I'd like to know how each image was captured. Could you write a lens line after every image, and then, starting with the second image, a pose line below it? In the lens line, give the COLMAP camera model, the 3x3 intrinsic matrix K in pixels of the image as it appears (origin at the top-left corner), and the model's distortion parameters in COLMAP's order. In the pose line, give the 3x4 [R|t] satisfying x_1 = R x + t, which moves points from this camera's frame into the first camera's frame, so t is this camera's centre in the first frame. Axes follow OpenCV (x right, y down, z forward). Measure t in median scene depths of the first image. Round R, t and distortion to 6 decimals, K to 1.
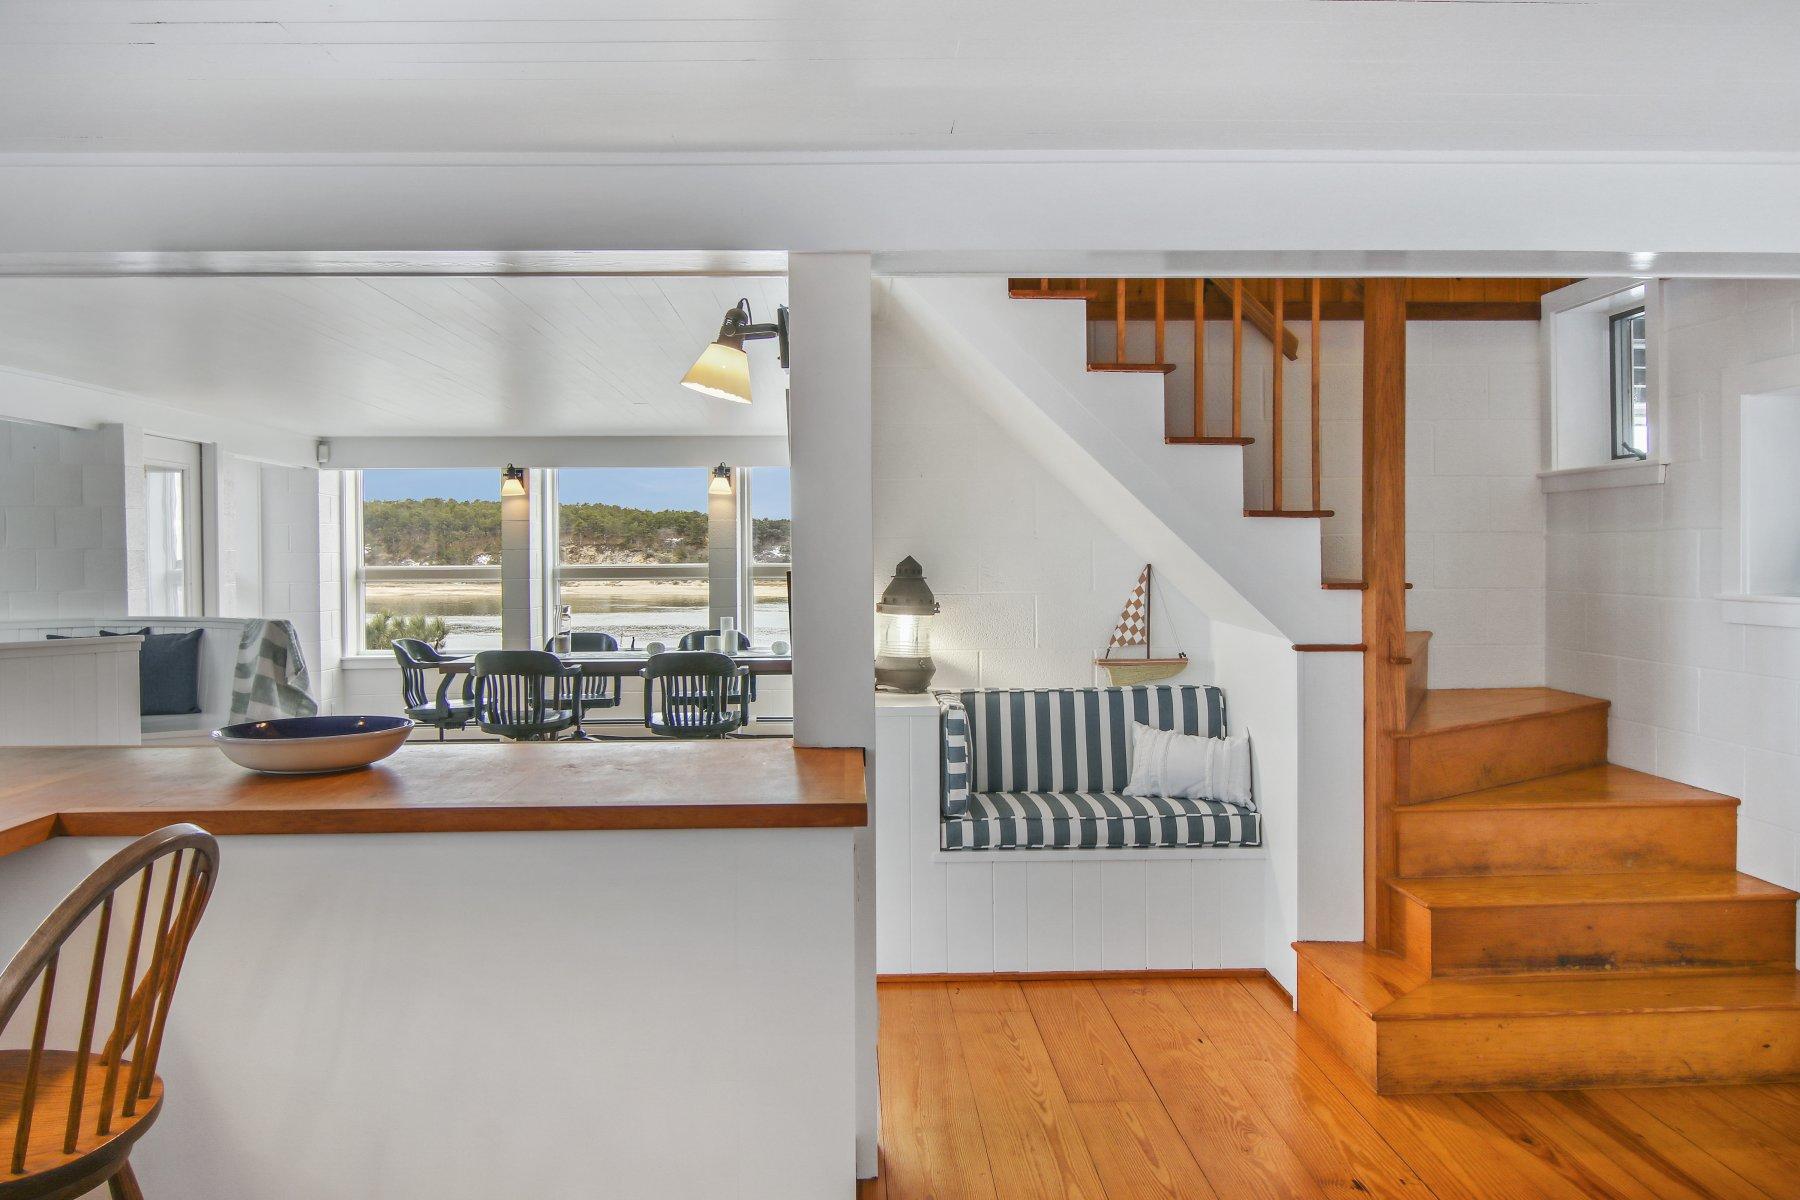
lens RADIAL K [[1301.0, 0, 896.3], [0, 1301.0, 582.4], [0, 0, 1]] dist [0.005644, -0.002133]
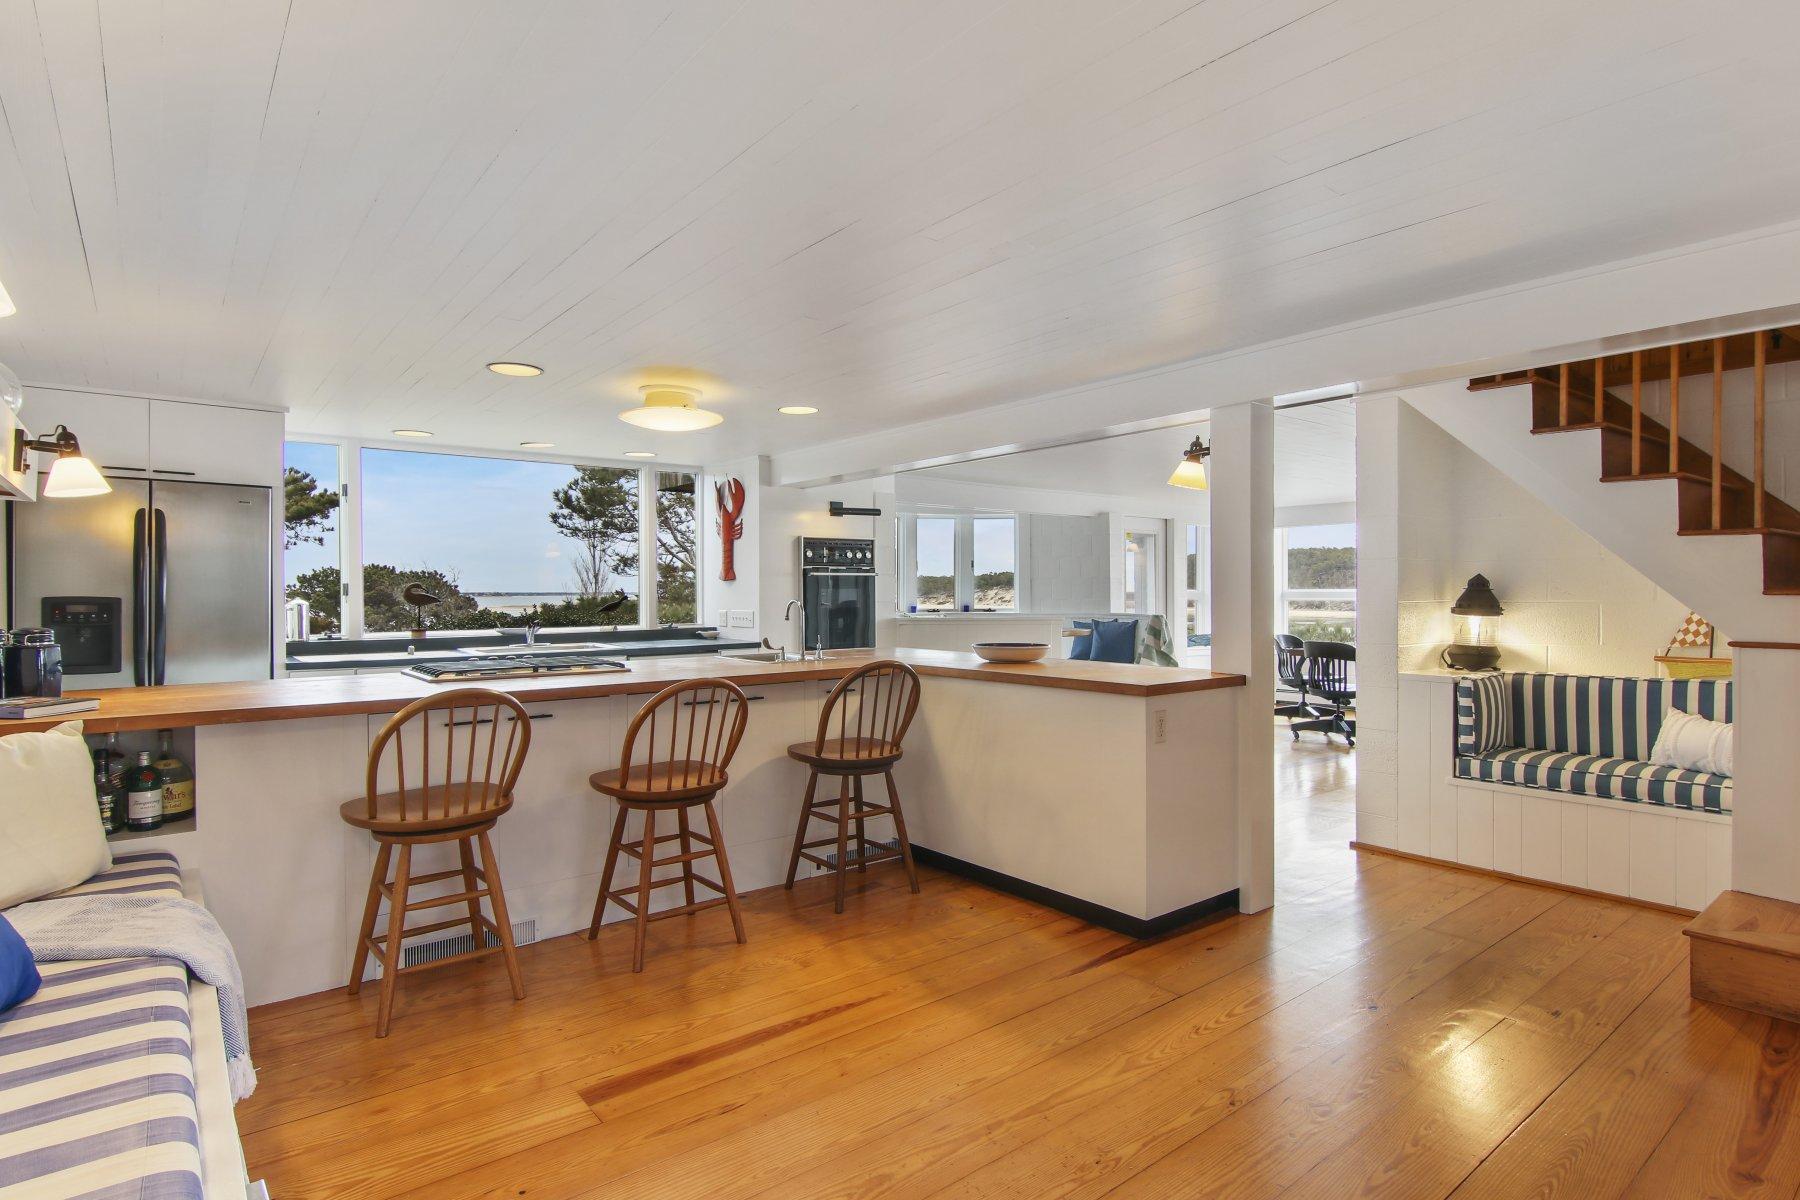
lens RADIAL K [[947.4, 0, 900.0], [0, 947.4, 600.0], [0, 0, 1]] dist [-0.003929, -0.000780]
pose [[0.601034, 0.008759, -0.799175, 0.435906], [-0.016079, 0.999870, -0.001134, 0.018511], [0.799062, 0.013531, 0.601097, -0.105701]]
